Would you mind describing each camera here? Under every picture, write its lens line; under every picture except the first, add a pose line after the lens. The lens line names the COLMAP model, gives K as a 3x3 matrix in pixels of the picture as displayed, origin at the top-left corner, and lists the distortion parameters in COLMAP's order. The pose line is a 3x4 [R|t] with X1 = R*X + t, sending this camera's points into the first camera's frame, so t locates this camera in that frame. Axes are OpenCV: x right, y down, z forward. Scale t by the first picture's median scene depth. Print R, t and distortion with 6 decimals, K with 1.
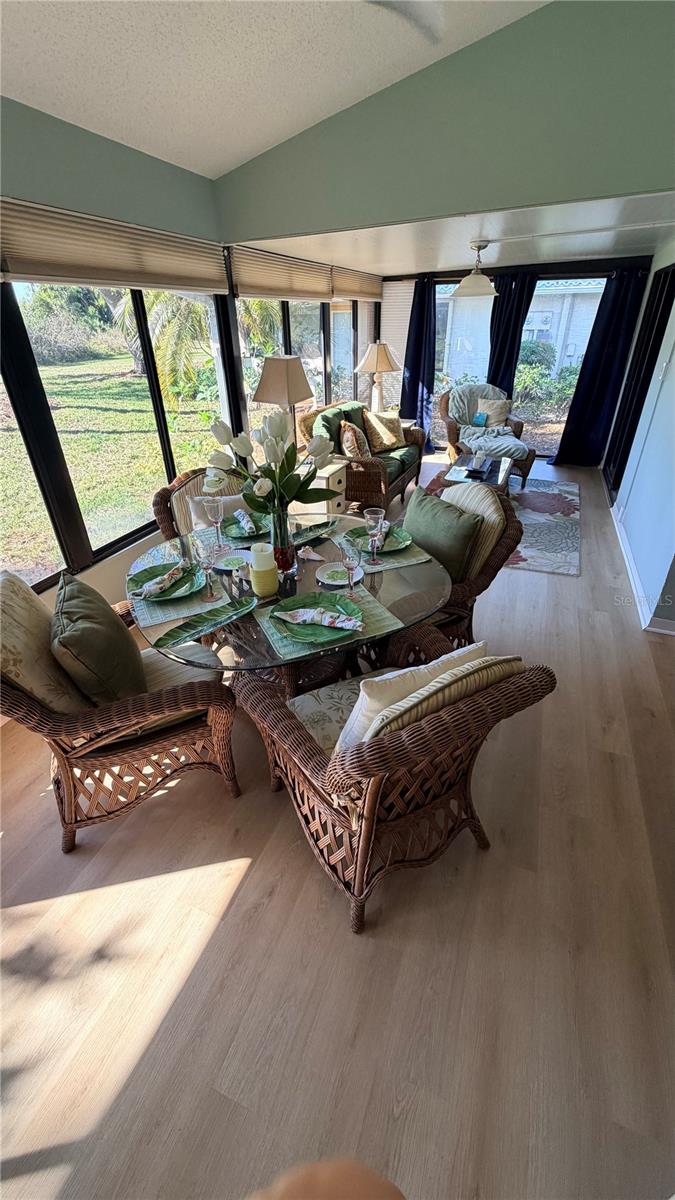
lens RADIAL K [[481.2, 0, 336.9], [0, 481.2, 599.3], [0, 0, 1]] dist [0.003095, -0.000575]
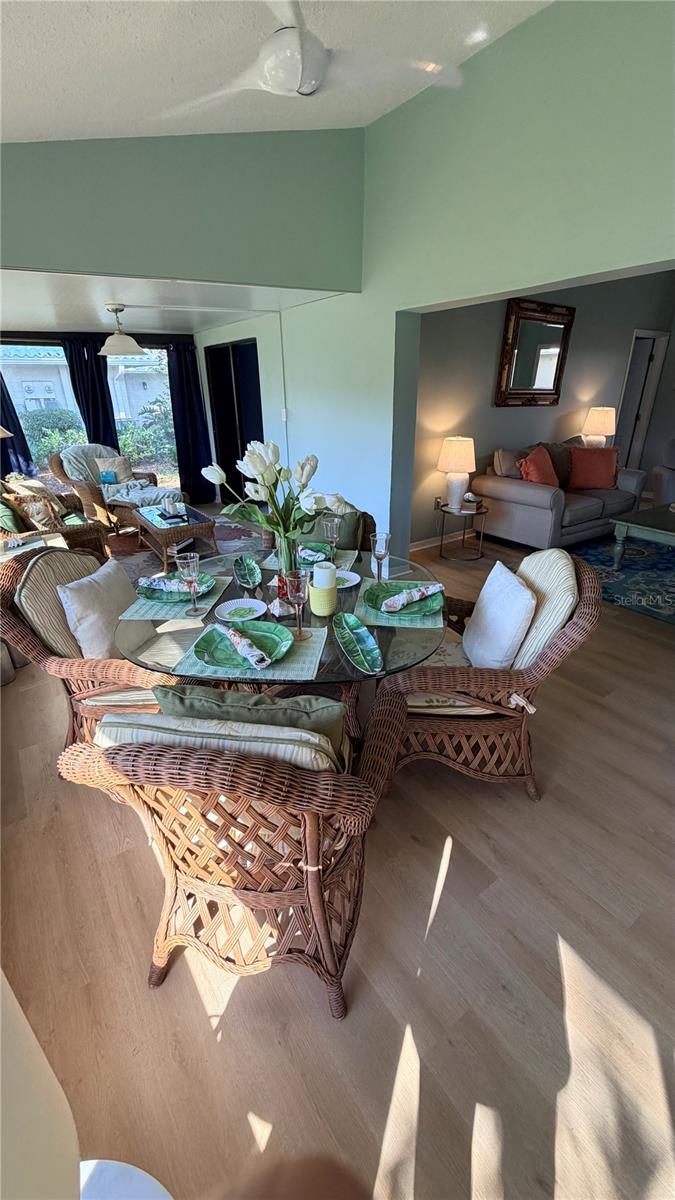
lens RADIAL K [[481.2, 0, 337.5], [0, 481.2, 598.5], [0, 0, 1]] dist [0.003095, -0.000575]
pose [[0.548057, -0.329013, 0.769015, -0.748881], [0.423753, 0.901887, 0.083862, -0.093856], [-0.721157, 0.279912, 0.633706, 0.292119]]
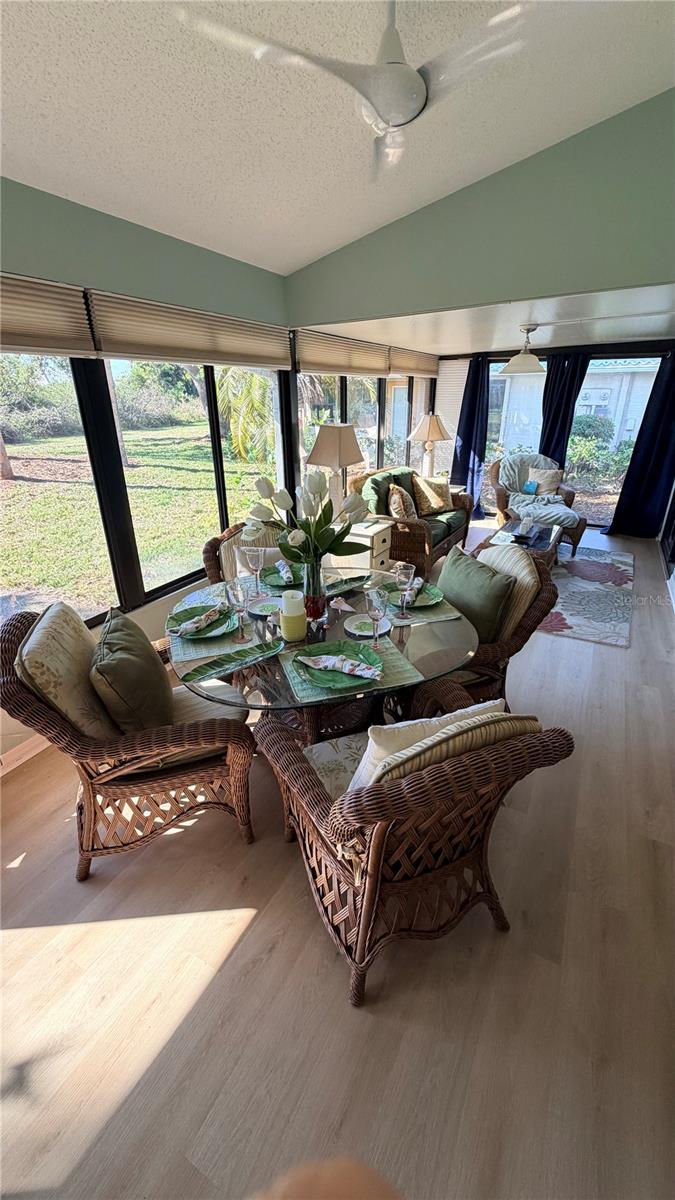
lens RADIAL K [[481.2, 0, 336.5], [0, 481.2, 599.0], [0, 0, 1]] dist [0.003095, -0.000575]
pose [[0.992535, 0.056801, -0.107924, 0.042527], [-0.069630, 0.990439, -0.119087, 0.016452], [0.100128, 0.125712, 0.987001, -0.019611]]
